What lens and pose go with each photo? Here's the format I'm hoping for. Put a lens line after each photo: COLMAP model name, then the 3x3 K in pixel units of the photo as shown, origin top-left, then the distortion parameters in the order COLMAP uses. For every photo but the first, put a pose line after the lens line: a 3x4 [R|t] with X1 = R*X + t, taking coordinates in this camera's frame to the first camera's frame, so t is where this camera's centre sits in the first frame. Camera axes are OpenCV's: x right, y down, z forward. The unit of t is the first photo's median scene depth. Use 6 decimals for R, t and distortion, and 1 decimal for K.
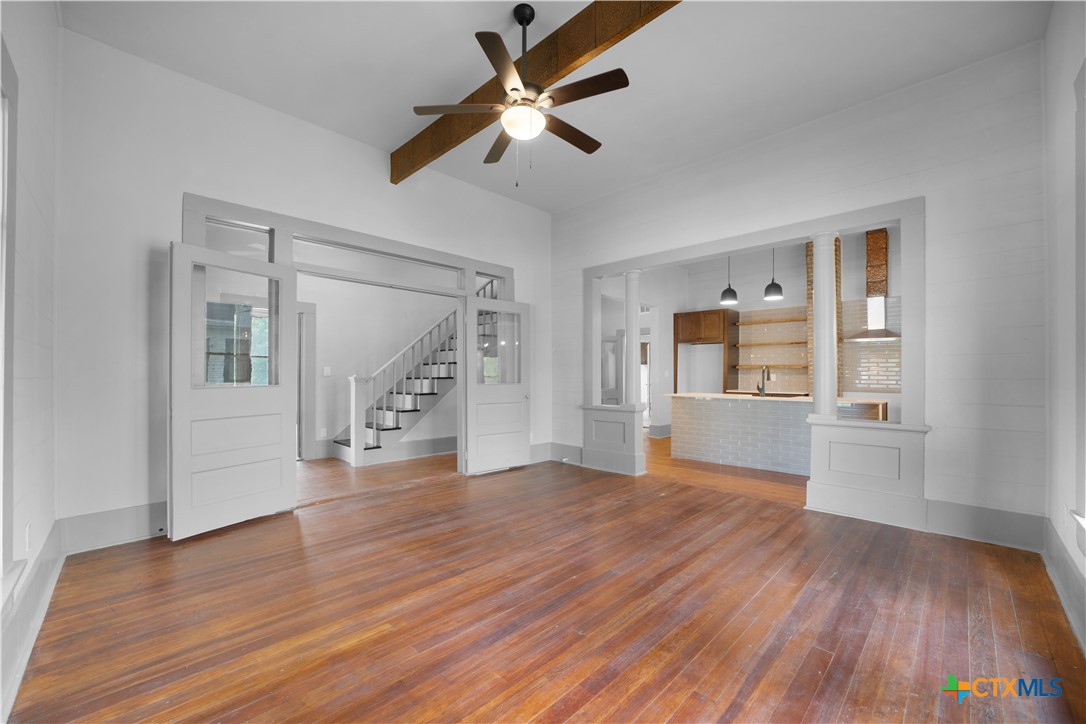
lens RADIAL K [[431.3, 0, 536.0], [0, 431.3, 367.3], [0, 0, 1]] dist [-0.020045, 0.002155]
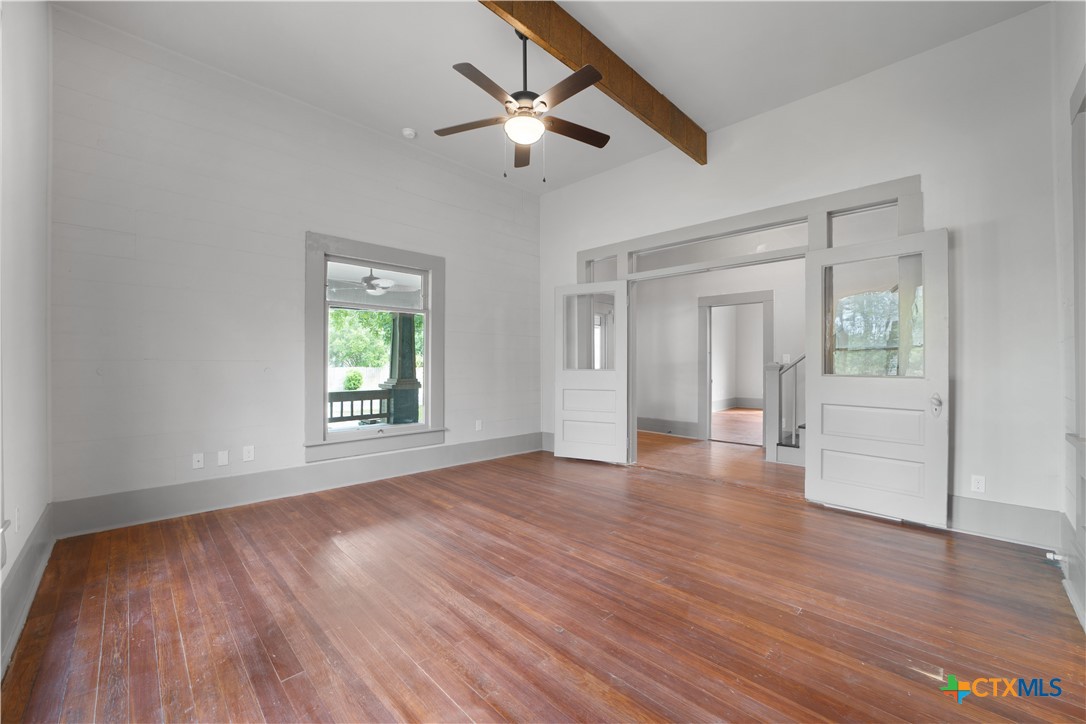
lens RADIAL K [[431.3, 0, 537.7], [0, 431.3, 366.4], [0, 0, 1]] dist [-0.020045, 0.002155]
pose [[-0.018929, 0.001420, -0.999820, 1.233799], [0.021727, 0.999763, 0.001009, 0.032380], [0.999585, -0.021704, -0.018955, 1.229735]]
